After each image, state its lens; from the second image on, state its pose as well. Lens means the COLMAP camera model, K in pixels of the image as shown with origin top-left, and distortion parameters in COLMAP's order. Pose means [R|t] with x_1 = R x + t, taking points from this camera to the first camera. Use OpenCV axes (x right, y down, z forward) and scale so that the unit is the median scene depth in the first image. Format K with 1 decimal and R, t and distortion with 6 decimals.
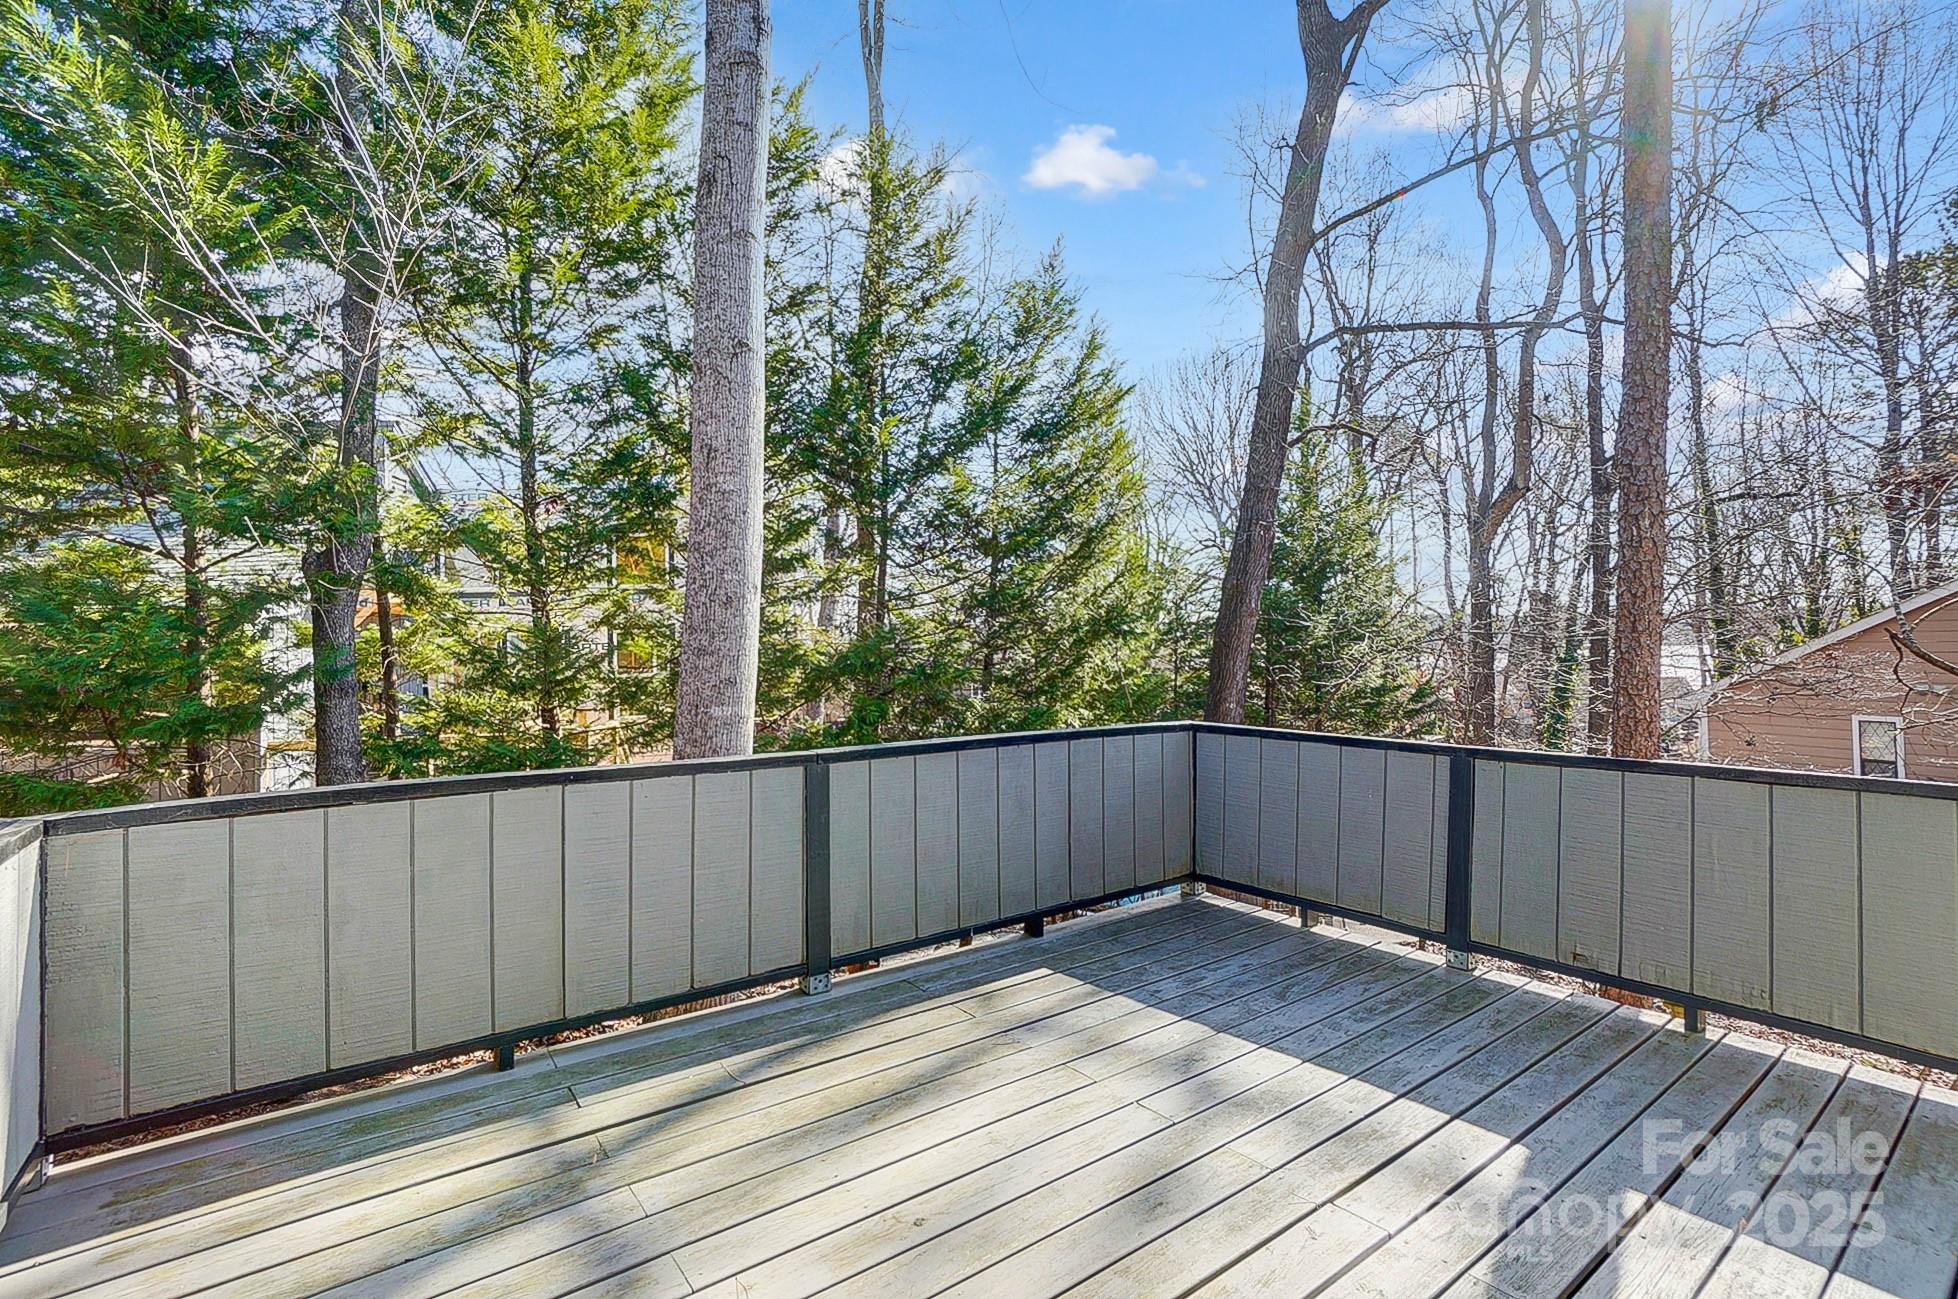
lens RADIAL K [[863.7, 0, 979.0], [0, 863.7, 649.5], [0, 0, 1]] dist [-0.036761, 0.000335]
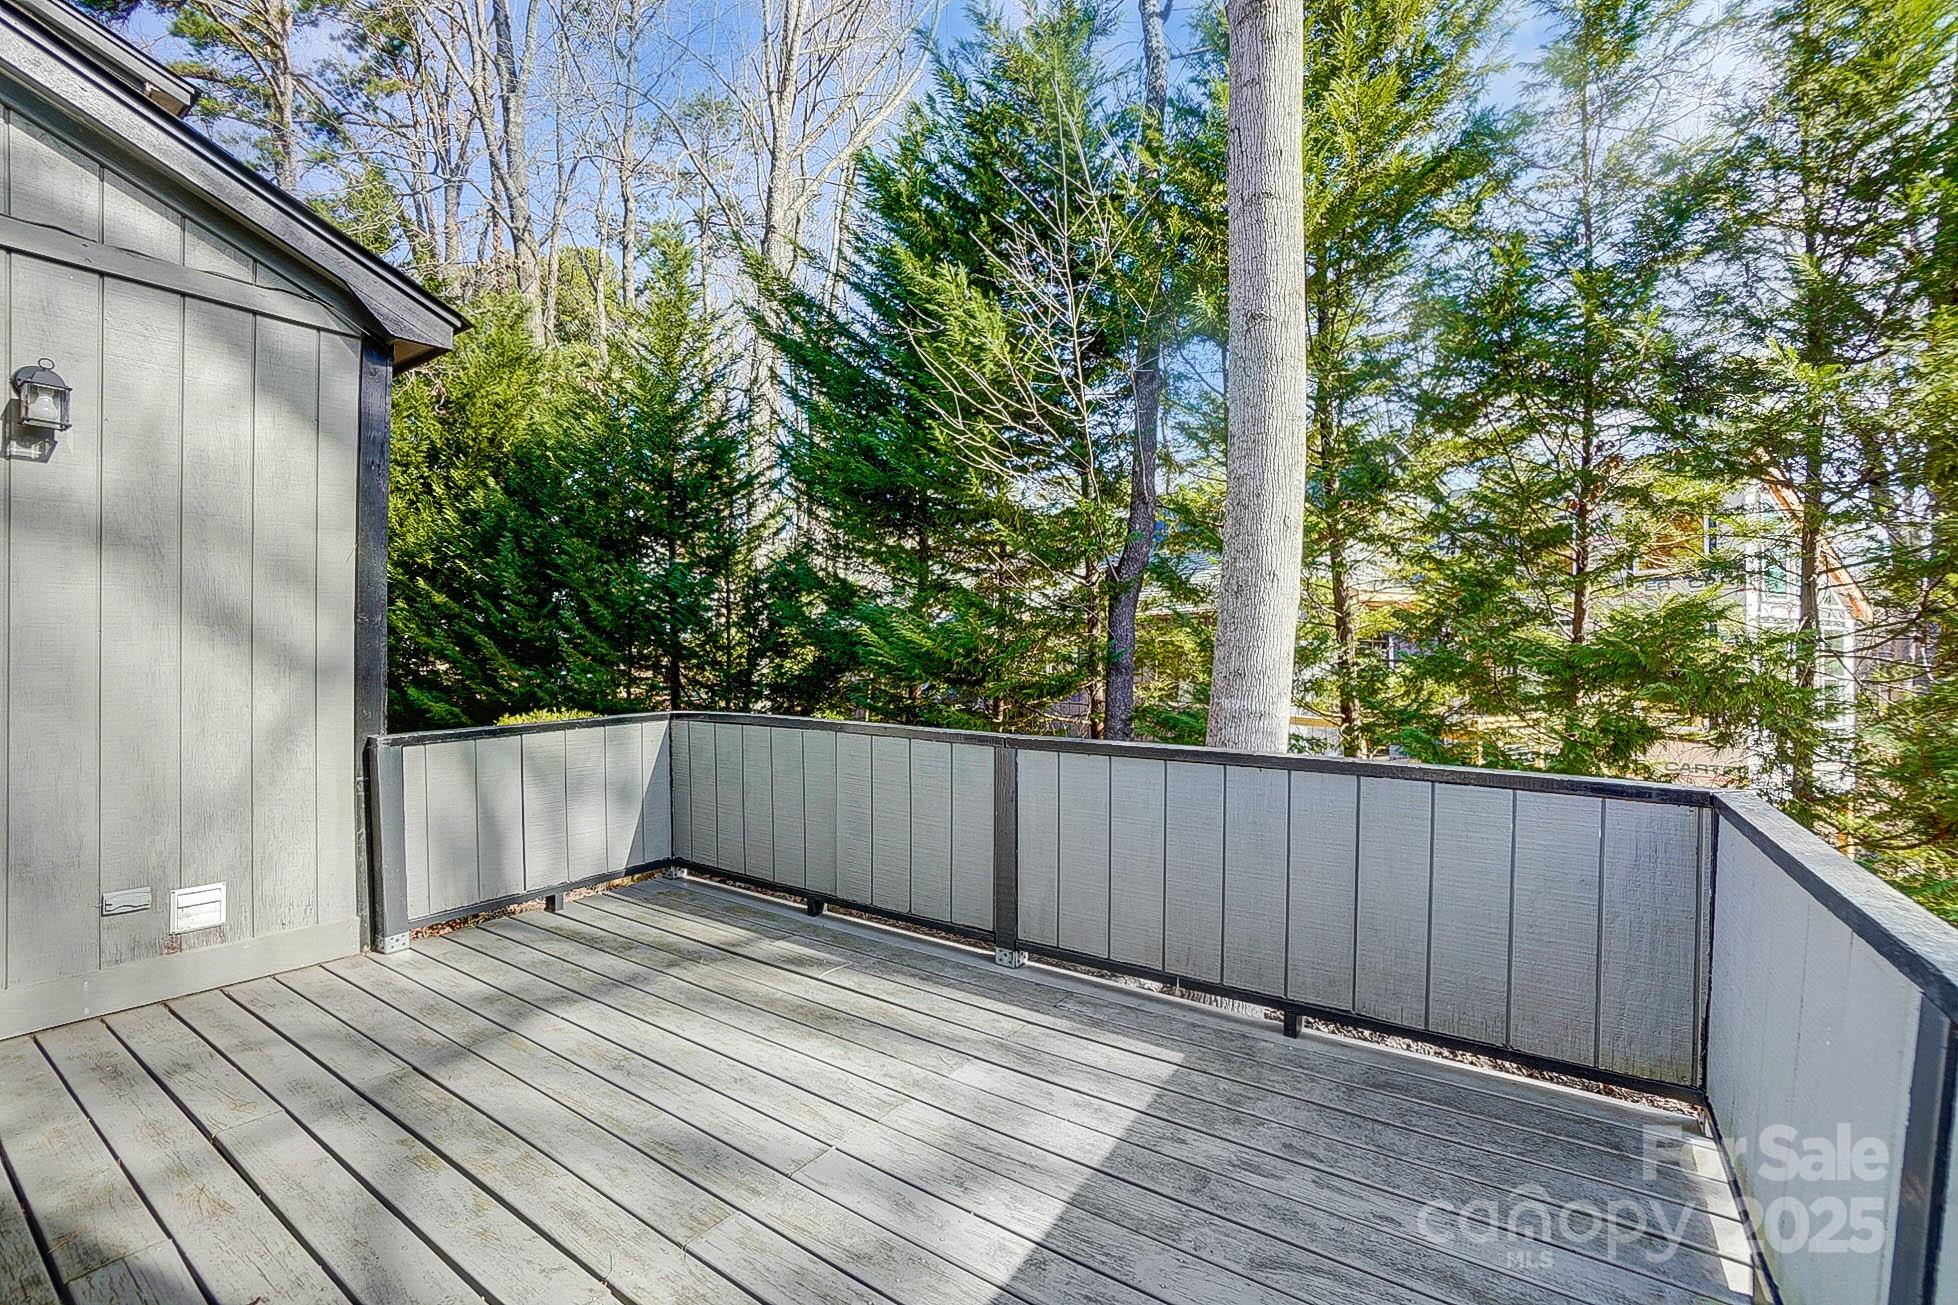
lens RADIAL K [[863.7, 0, 979.0], [0, 863.7, 652.5], [0, 0, 1]] dist [-0.036761, 0.000335]
pose [[0.298718, -0.001911, -0.954340, 0.785364], [0.001497, 0.999998, -0.001534, 0.023124], [0.954340, -0.000971, 0.298720, 0.652877]]
